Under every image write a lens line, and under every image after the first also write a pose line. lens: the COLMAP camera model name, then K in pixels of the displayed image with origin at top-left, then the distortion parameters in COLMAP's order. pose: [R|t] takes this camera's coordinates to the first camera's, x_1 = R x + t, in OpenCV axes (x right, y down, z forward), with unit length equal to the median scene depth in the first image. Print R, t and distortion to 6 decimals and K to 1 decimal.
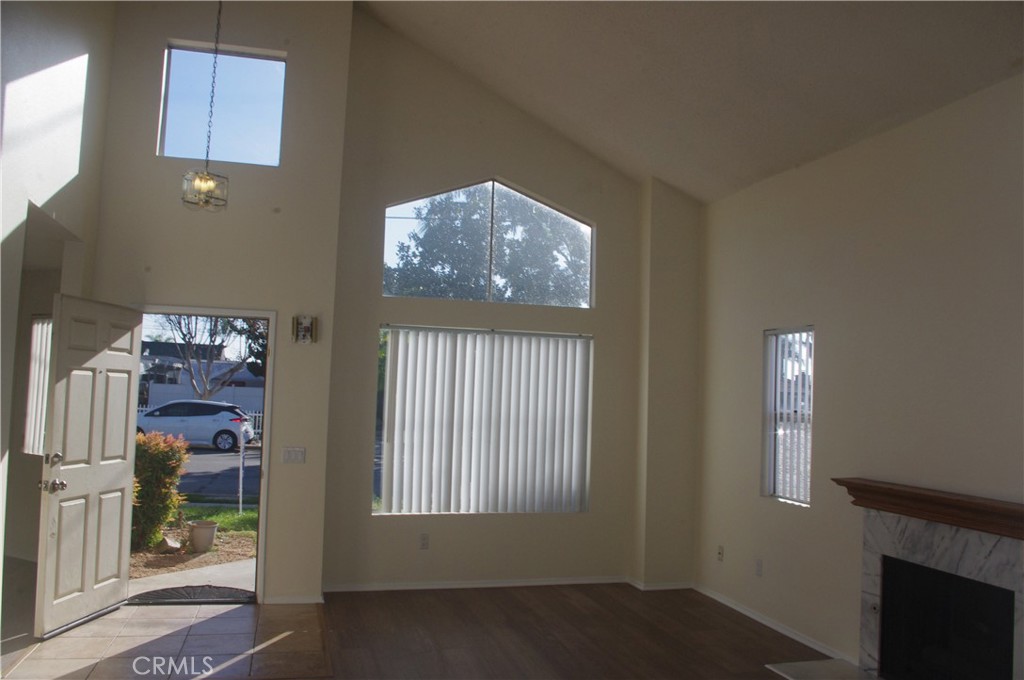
lens RADIAL K [[797.5, 0, 512.0], [0, 797.5, 340.0], [0, 0, 1]] dist [-0.101399, 0.053148]
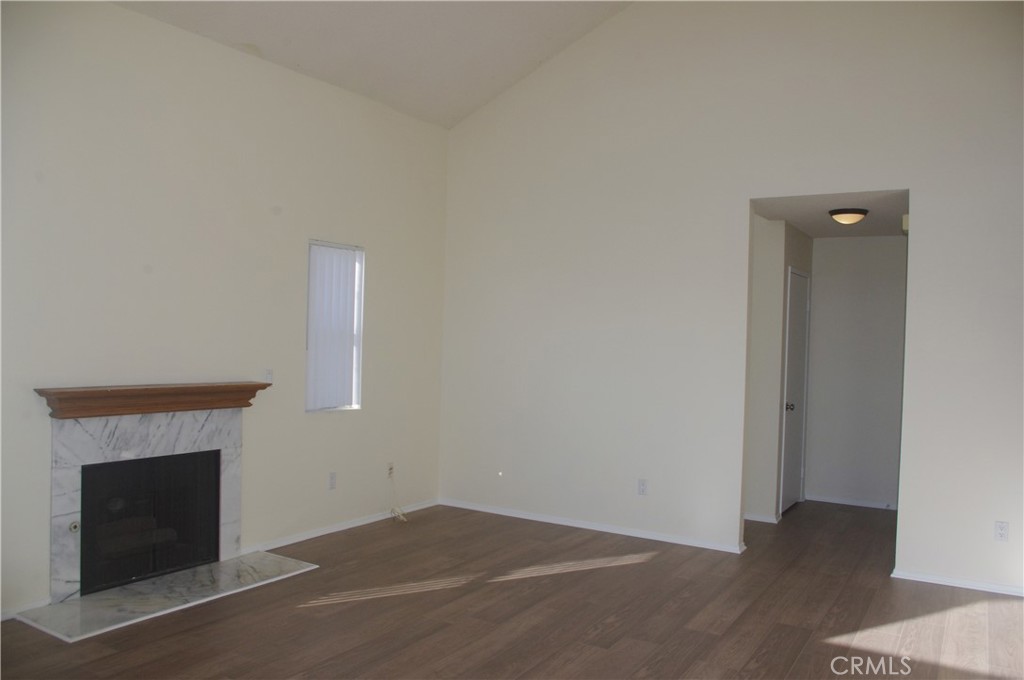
lens RADIAL K [[797.5, 0, 512.0], [0, 797.5, 340.0], [0, 0, 1]] dist [-0.101399, 0.053148]
pose [[-0.680689, -0.061450, 0.729991, -0.441626], [-0.106893, 0.994142, -0.015989, 0.074962], [-0.724732, -0.088914, -0.683270, 1.066220]]
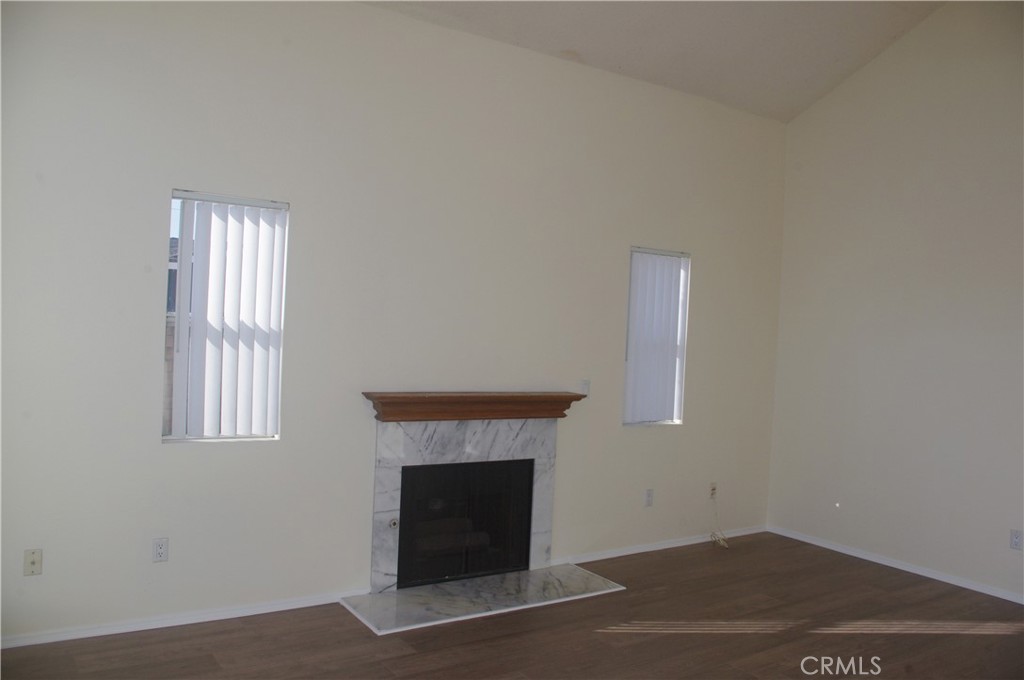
lens RADIAL K [[797.5, 0, 512.0], [0, 797.5, 340.0], [0, 0, 1]] dist [-0.101399, 0.053148]
pose [[-0.308054, -0.070968, 0.948718, -0.411479], [-0.127354, 0.991315, 0.032802, 0.059242], [-0.942806, -0.110718, -0.314416, 1.006773]]
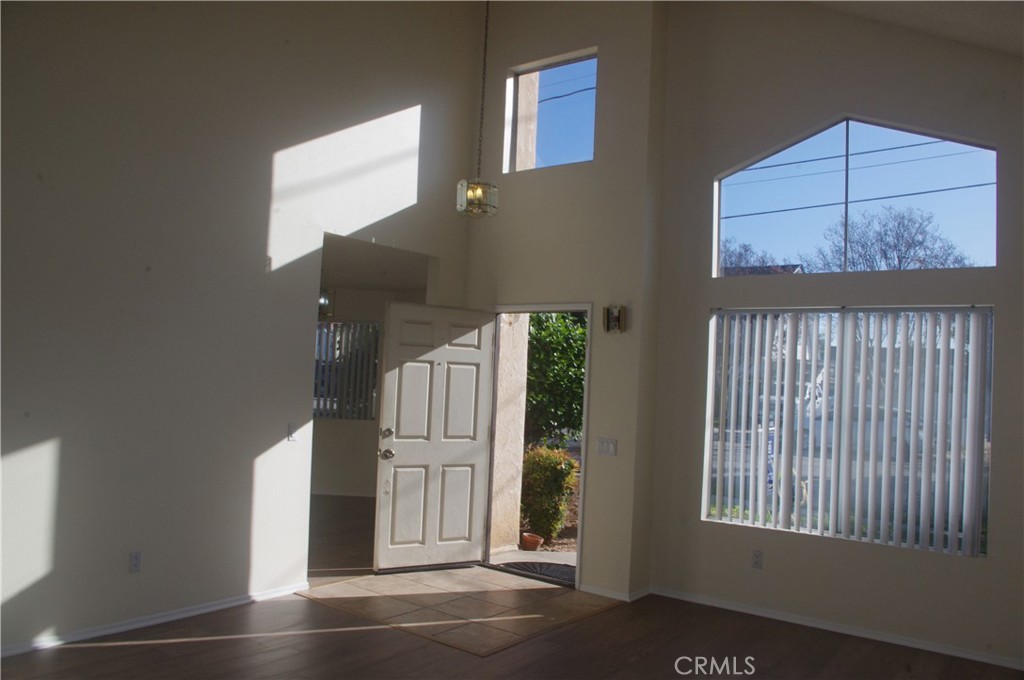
lens RADIAL K [[797.5, 0, 512.0], [0, 797.5, 340.0], [0, 0, 1]] dist [-0.101399, 0.053148]
pose [[0.604755, -0.039785, -0.795417, 0.487449], [0.030195, 0.999179, -0.027020, 0.038376], [0.795839, -0.007677, 0.605460, 0.326803]]
